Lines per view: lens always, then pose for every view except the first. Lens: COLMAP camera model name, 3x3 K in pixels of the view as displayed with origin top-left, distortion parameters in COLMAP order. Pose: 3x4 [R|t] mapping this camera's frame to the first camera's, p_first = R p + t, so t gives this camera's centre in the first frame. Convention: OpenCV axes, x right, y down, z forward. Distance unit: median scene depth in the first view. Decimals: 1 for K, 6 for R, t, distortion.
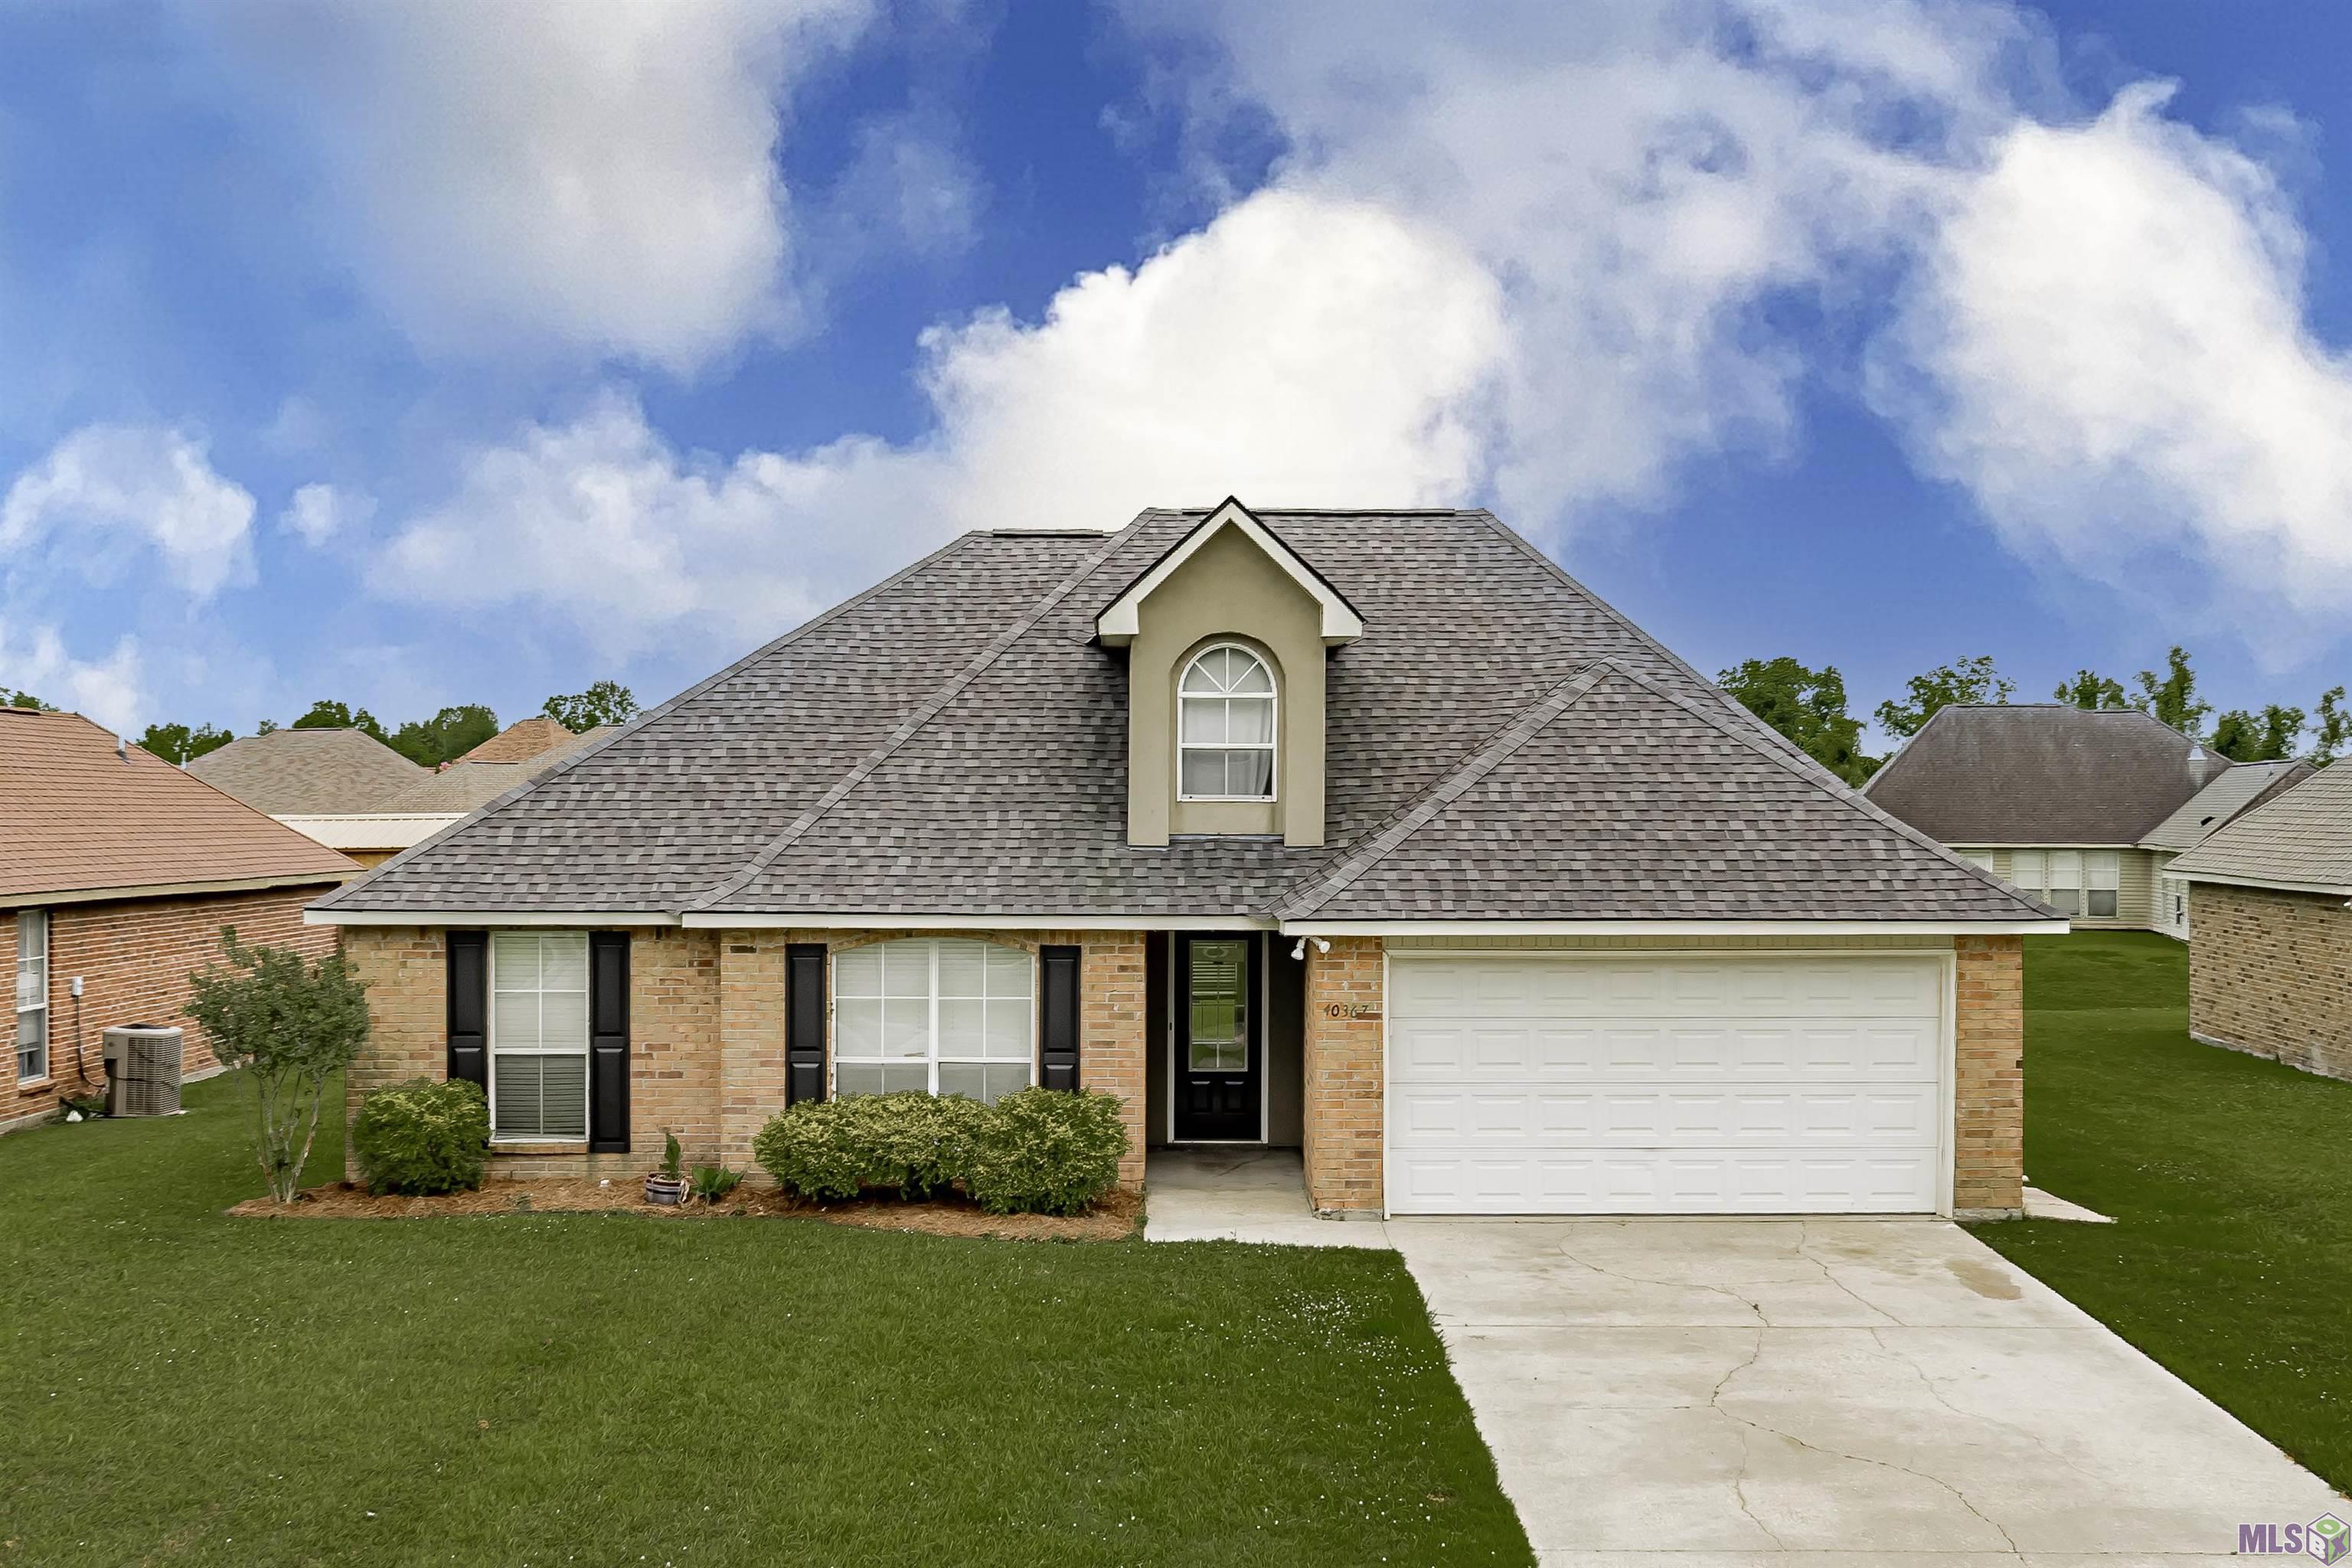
lens RADIAL K [[2087.7, 0, 1204.6], [0, 2087.7, 807.8], [0, 0, 1]] dist [-0.017773, 0.007913]
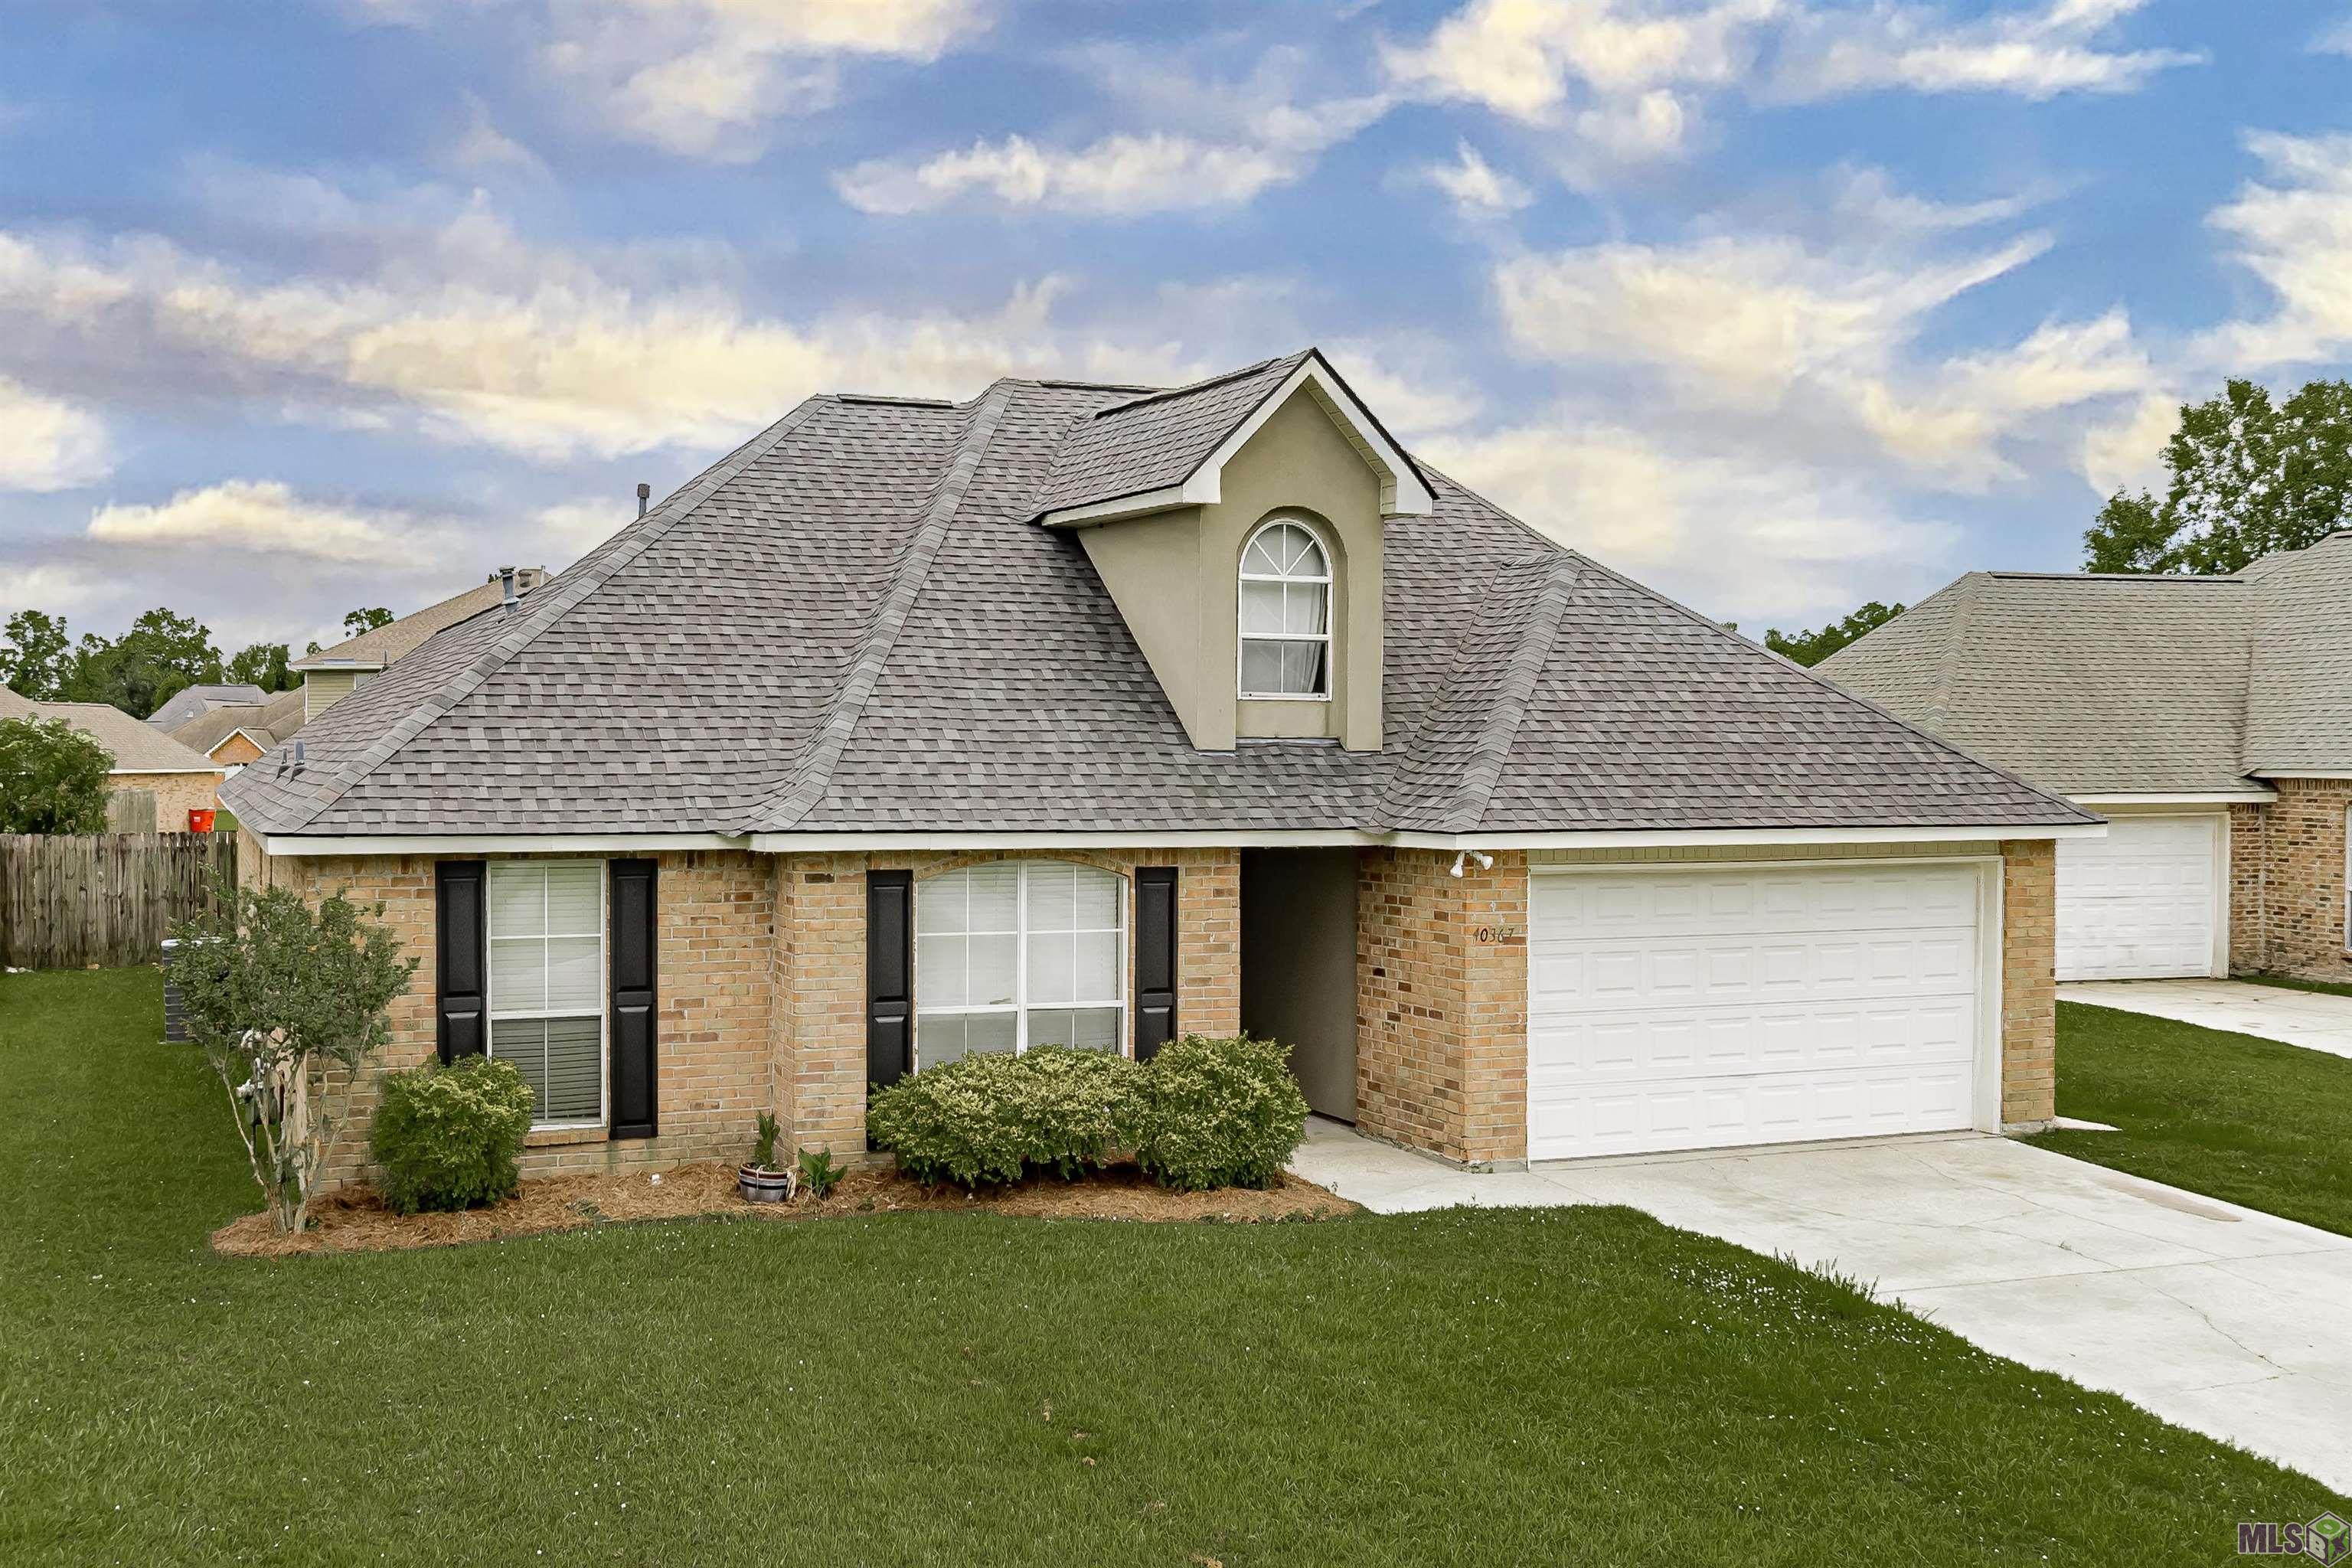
lens RADIAL K [[2092.5, 0, 1164.8], [0, 2092.5, 741.1], [0, 0, 1]] dist [-0.015459, 0.007036]
pose [[0.966976, -0.002147, 0.254857, -0.290705], [0.000768, 0.999985, 0.005511, 0.010392], [-0.254865, -0.005133, 0.966963, 0.181590]]
